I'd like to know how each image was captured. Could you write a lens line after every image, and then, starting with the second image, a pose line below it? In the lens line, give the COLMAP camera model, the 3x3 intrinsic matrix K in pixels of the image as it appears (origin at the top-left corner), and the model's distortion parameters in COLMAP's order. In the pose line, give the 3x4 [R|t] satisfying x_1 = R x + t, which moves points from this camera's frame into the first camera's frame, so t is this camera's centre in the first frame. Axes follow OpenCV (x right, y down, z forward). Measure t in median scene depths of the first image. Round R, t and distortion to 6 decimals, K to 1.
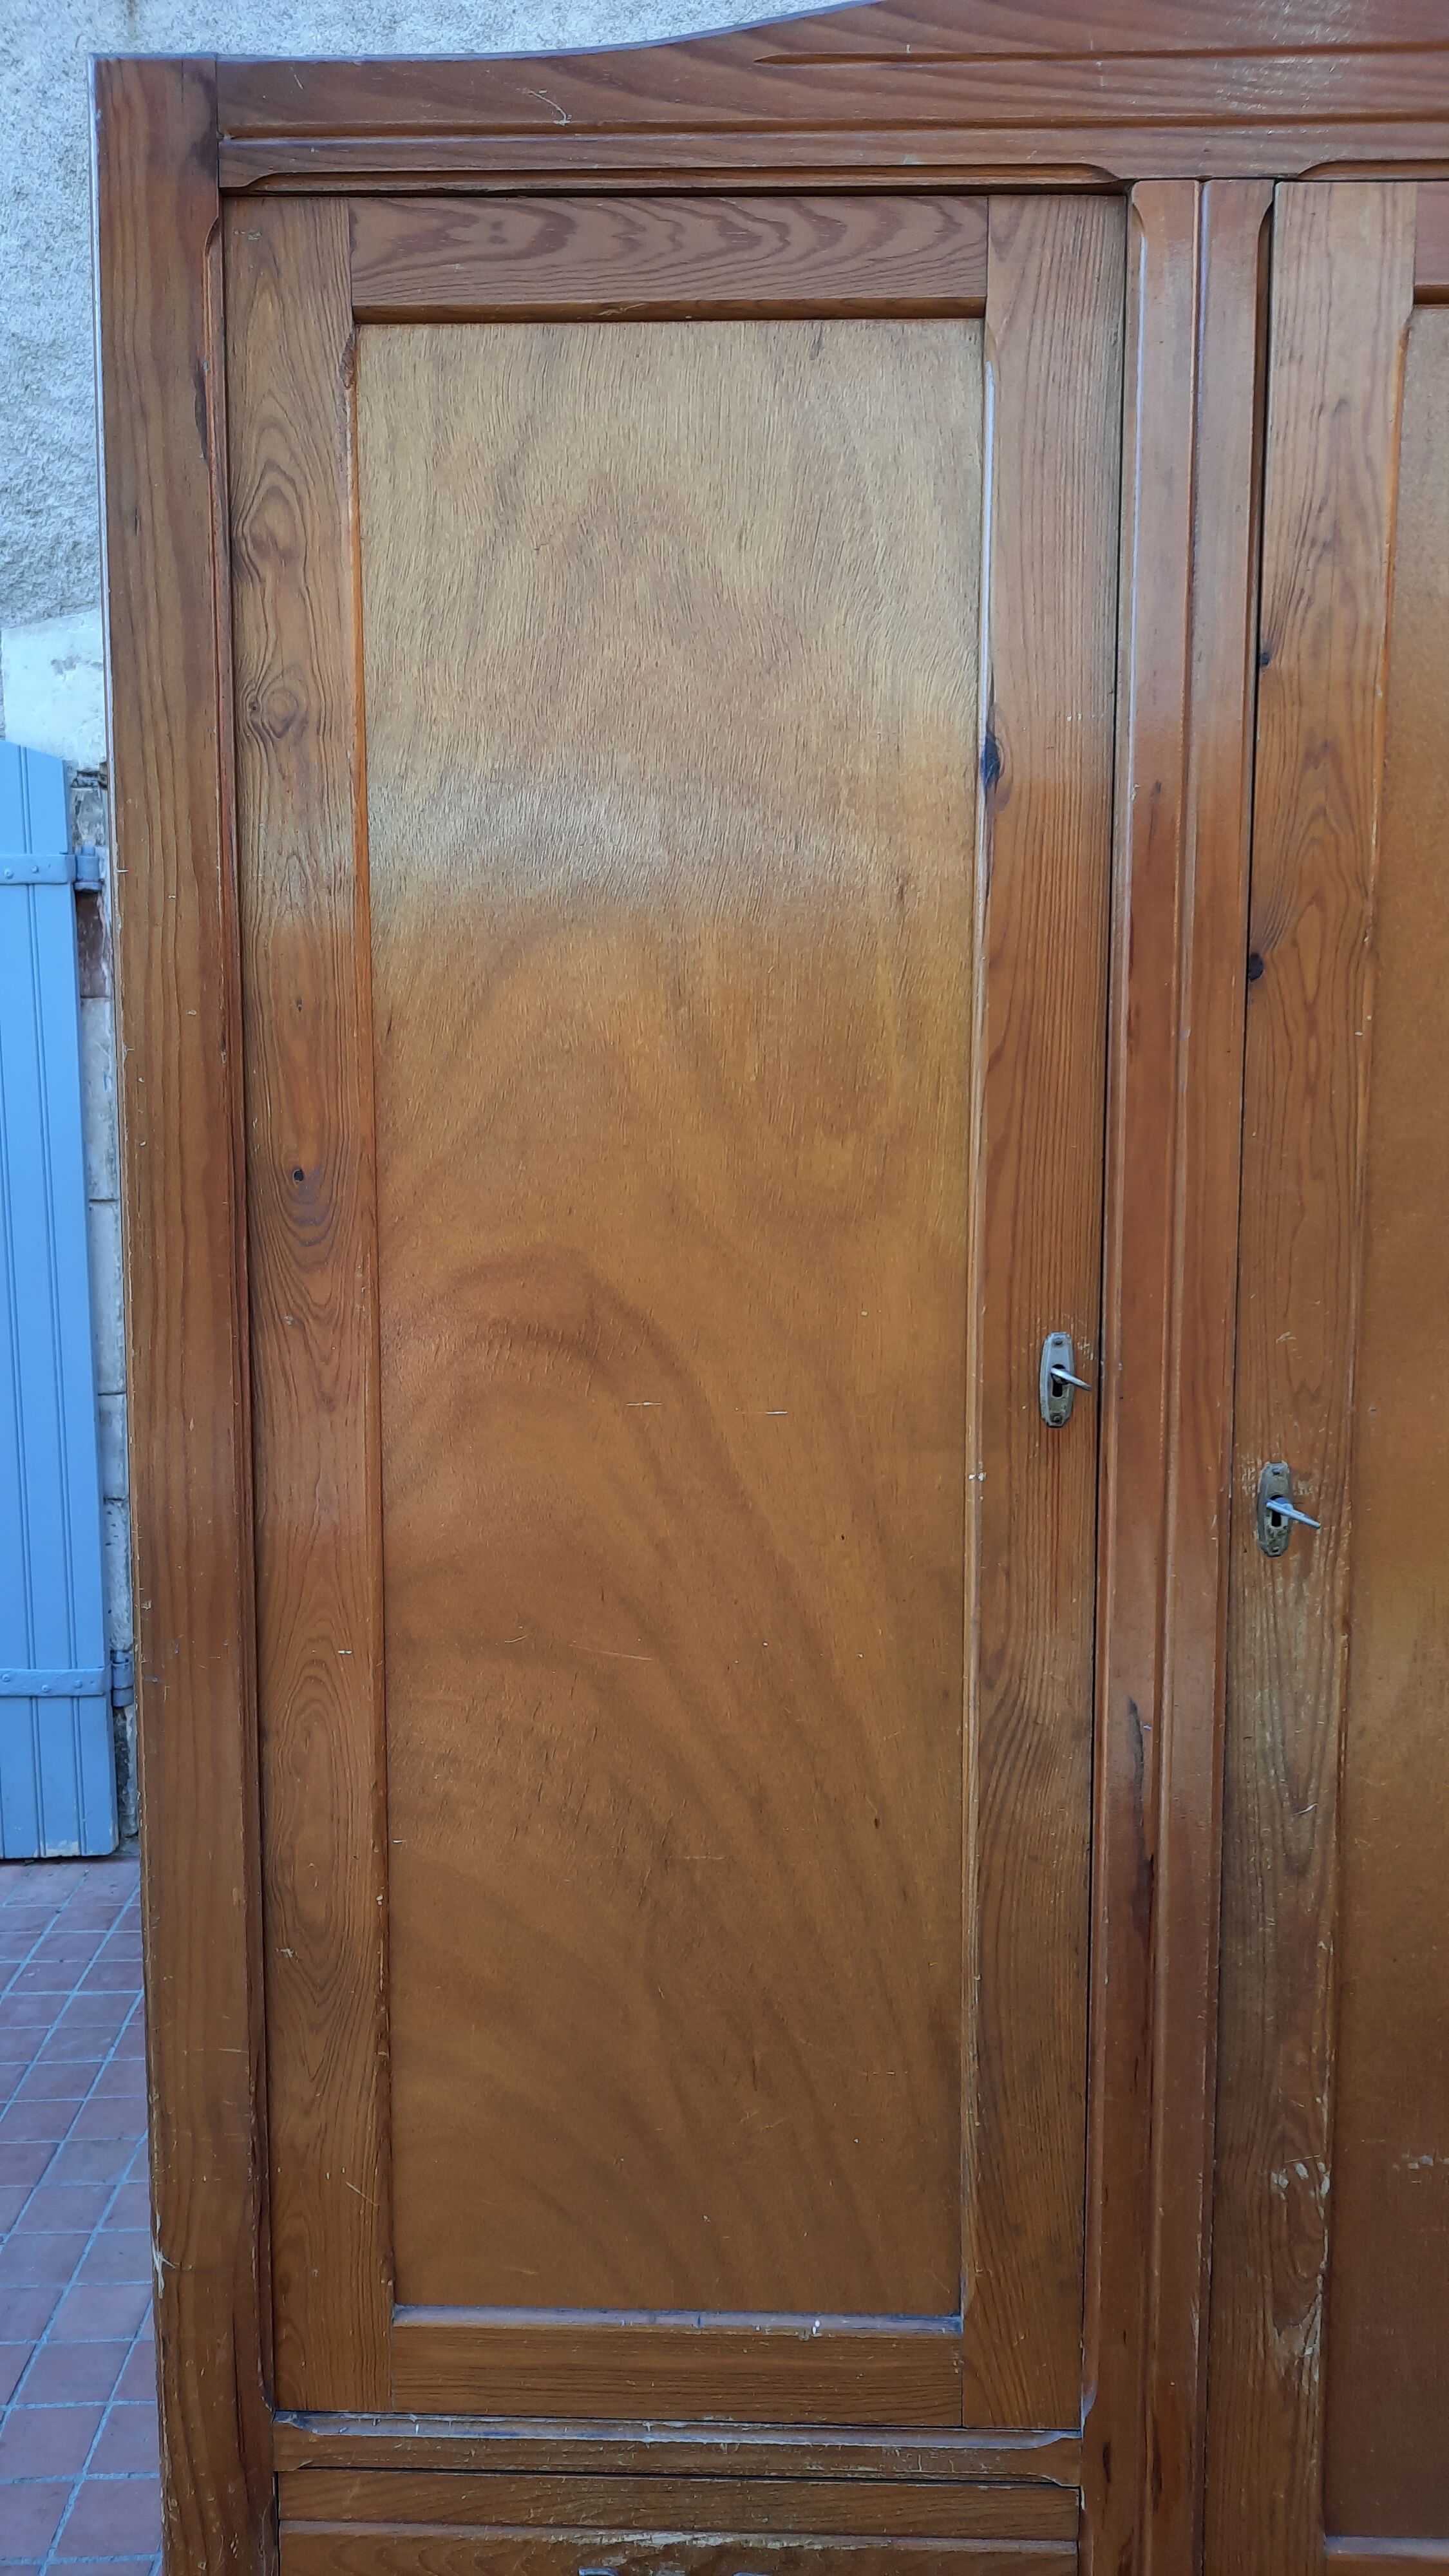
lens RADIAL K [[1868.0, 0, 652.9], [0, 1868.0, 1304.4], [0, 0, 1]] dist [0.060090, -0.064417]
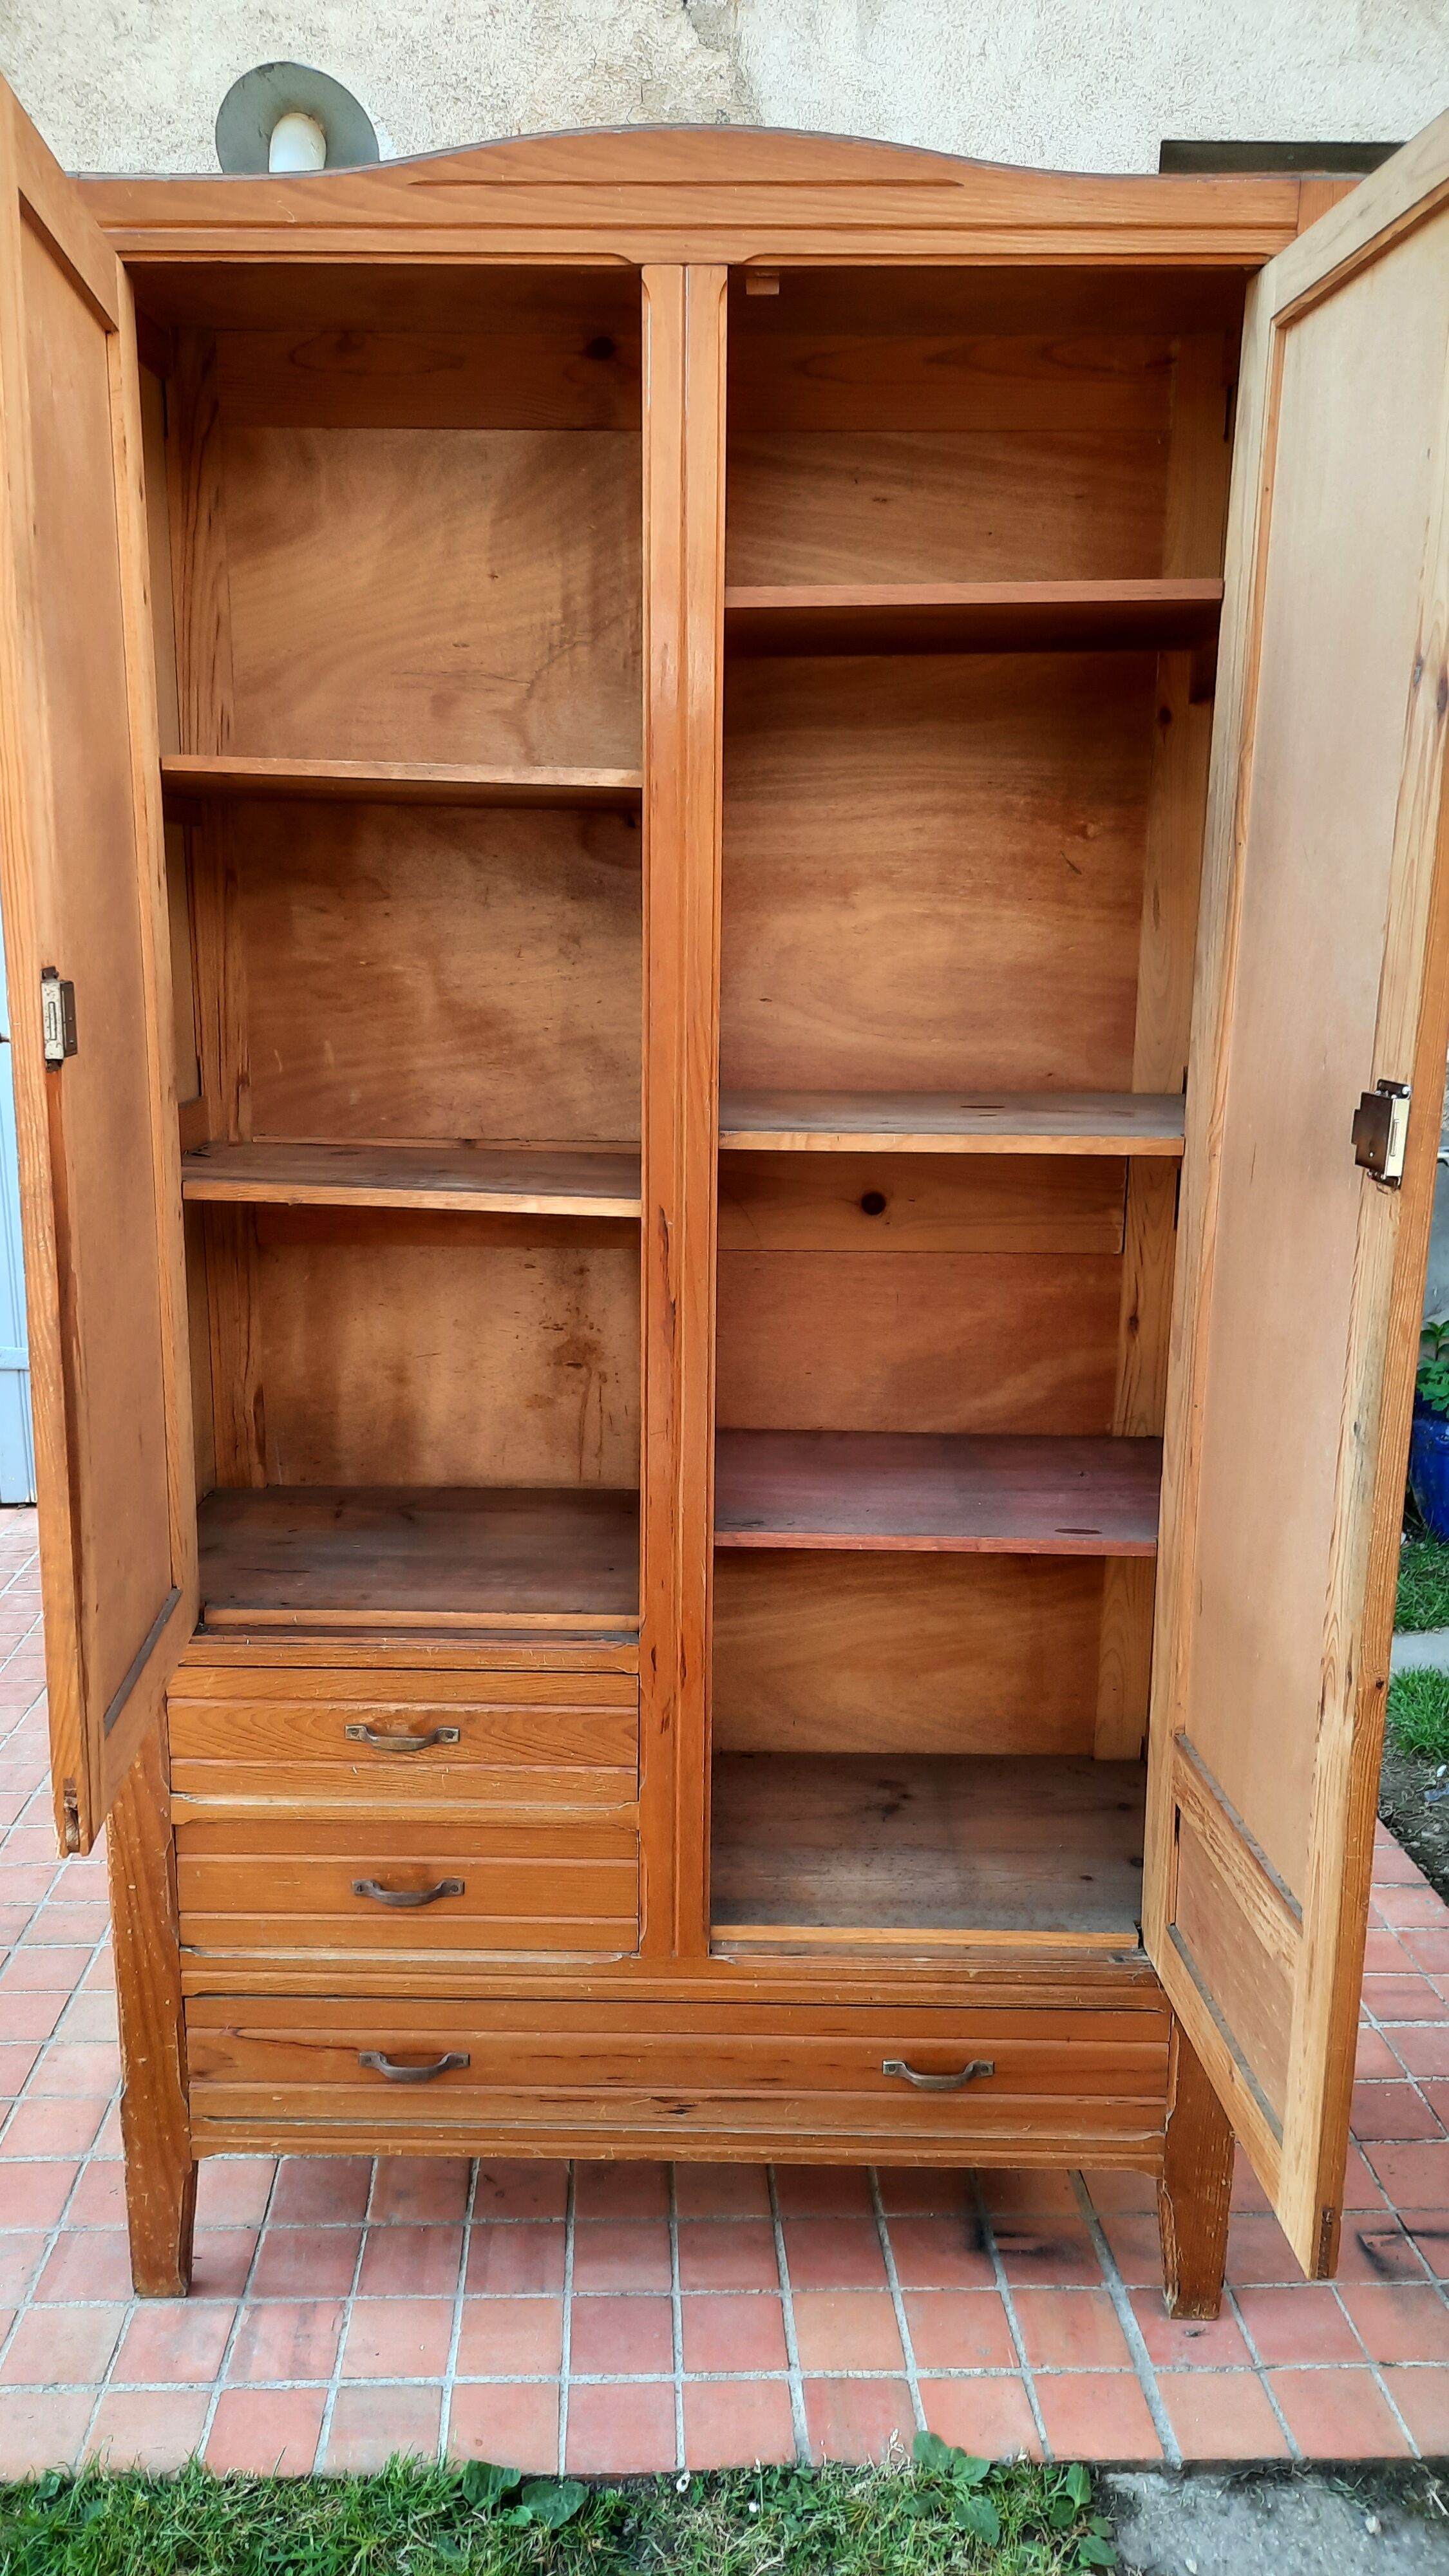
lens RADIAL K [[1852.5, 0, 664.7], [0, 1852.5, 1299.3], [0, 0, 1]] dist [0.041329, -0.034567]
pose [[0.999878, 0.005565, 0.014585, 0.238662], [-0.007134, 0.993921, 0.109861, 0.113056], [-0.013885, -0.109952, 0.993840, -0.668199]]
